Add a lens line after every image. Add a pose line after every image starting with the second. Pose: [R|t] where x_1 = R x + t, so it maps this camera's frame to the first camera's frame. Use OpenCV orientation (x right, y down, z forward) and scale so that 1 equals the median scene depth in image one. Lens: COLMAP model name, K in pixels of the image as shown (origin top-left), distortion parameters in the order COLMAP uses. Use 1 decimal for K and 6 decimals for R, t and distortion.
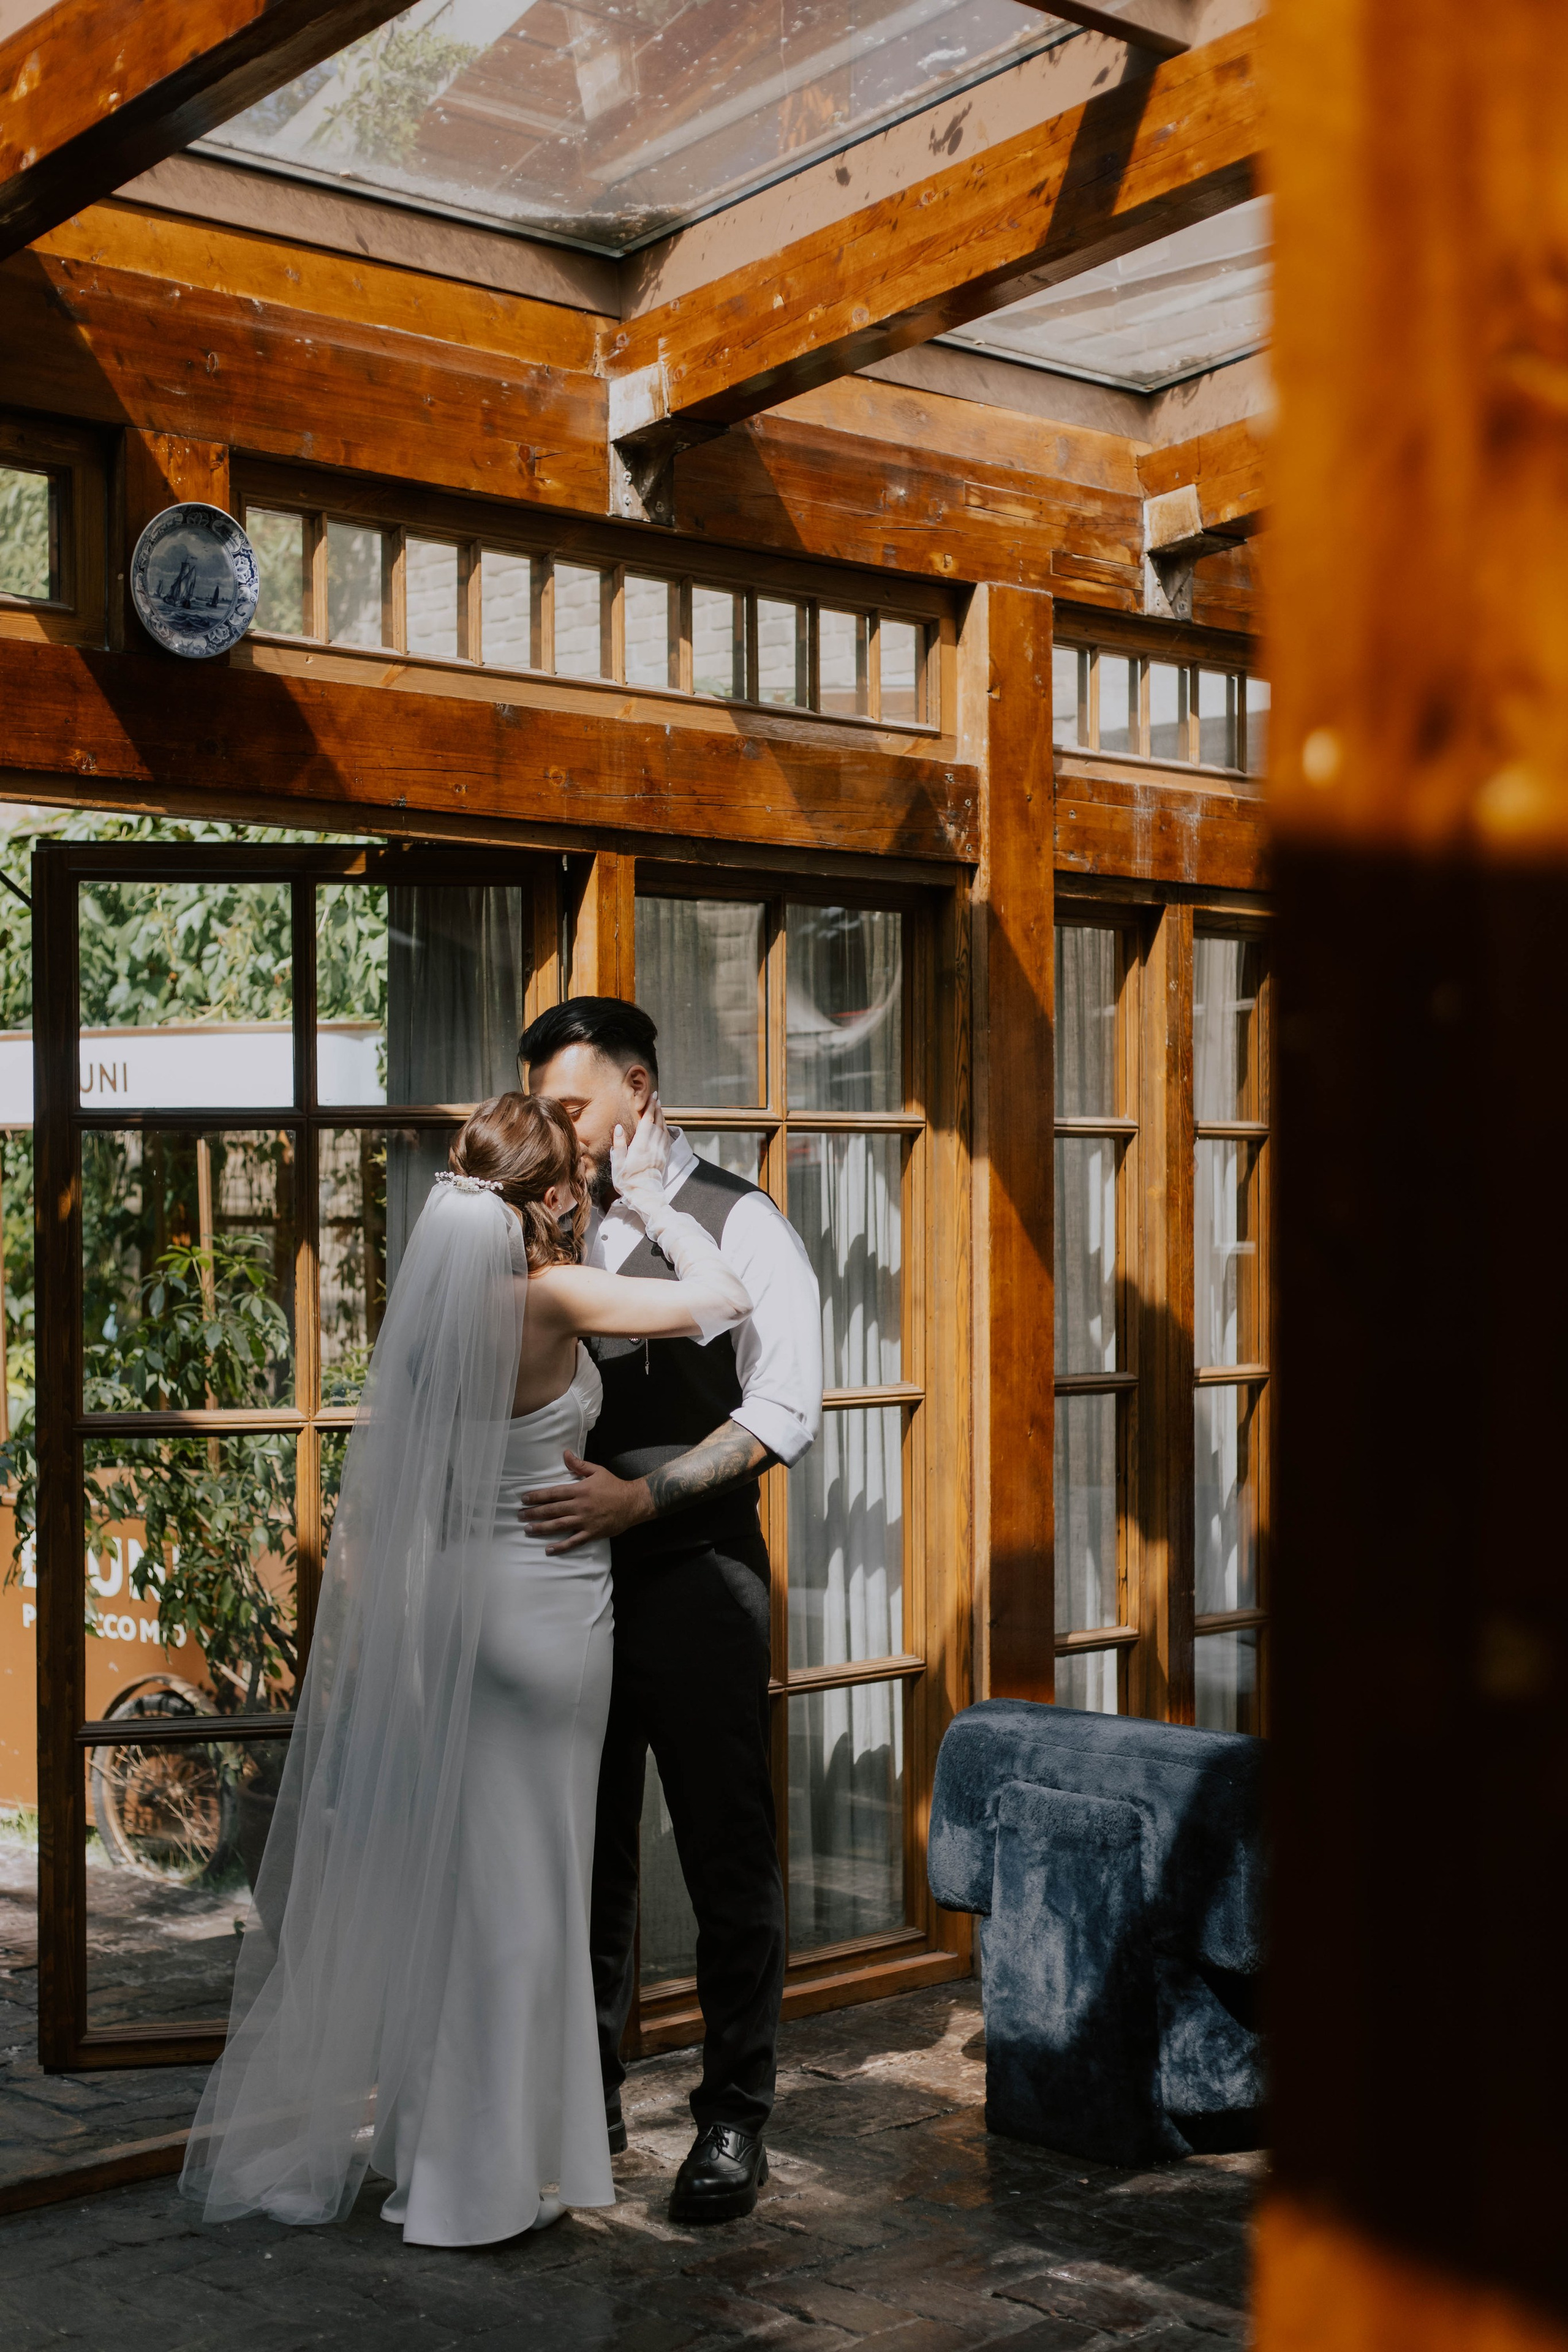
lens RADIAL K [[3439.9, 0, 776.4], [0, 3439.9, 1171.2], [0, 0, 1]] dist [0.006420, 0.000000]
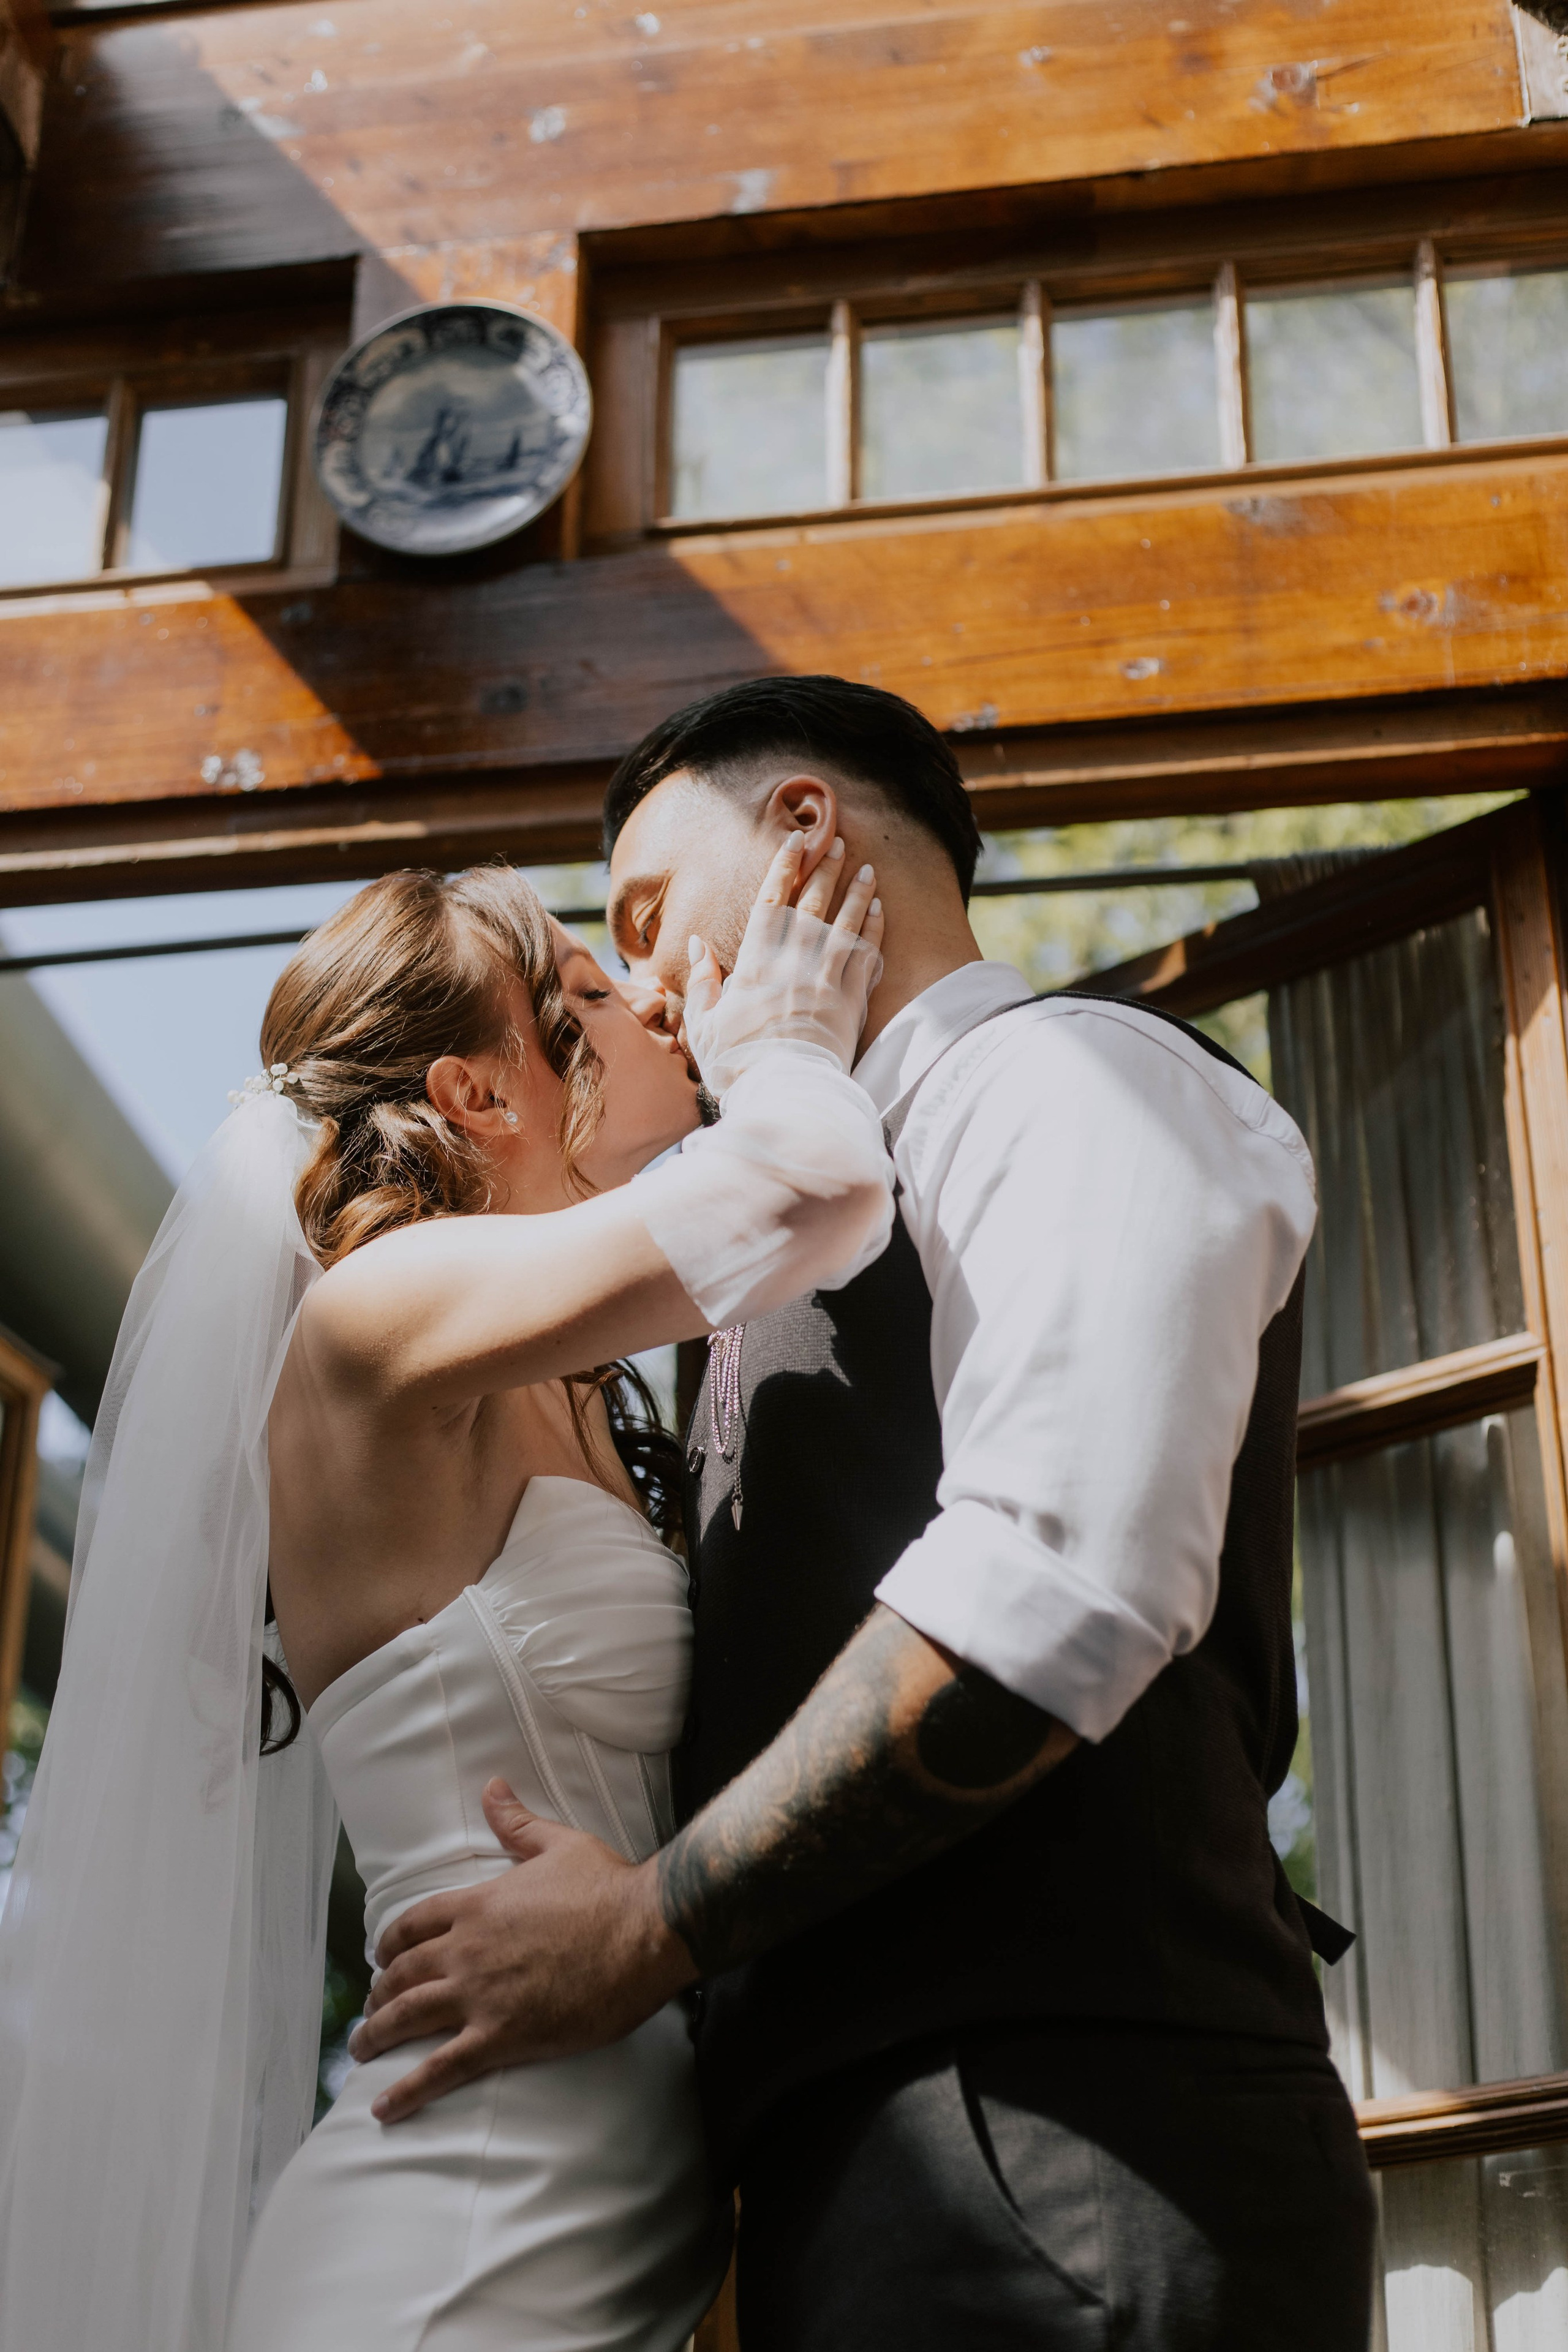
lens RADIAL K [[3439.9, 0, 779.0], [0, 3439.9, 1173.4], [0, 0, 1]] dist [0.006420, 0.000000]
pose [[0.576566, -0.356236, -0.735301, 0.204930], [-0.013707, 0.895601, -0.444646, 0.163186], [0.816936, 0.266447, 0.511490, 0.774367]]
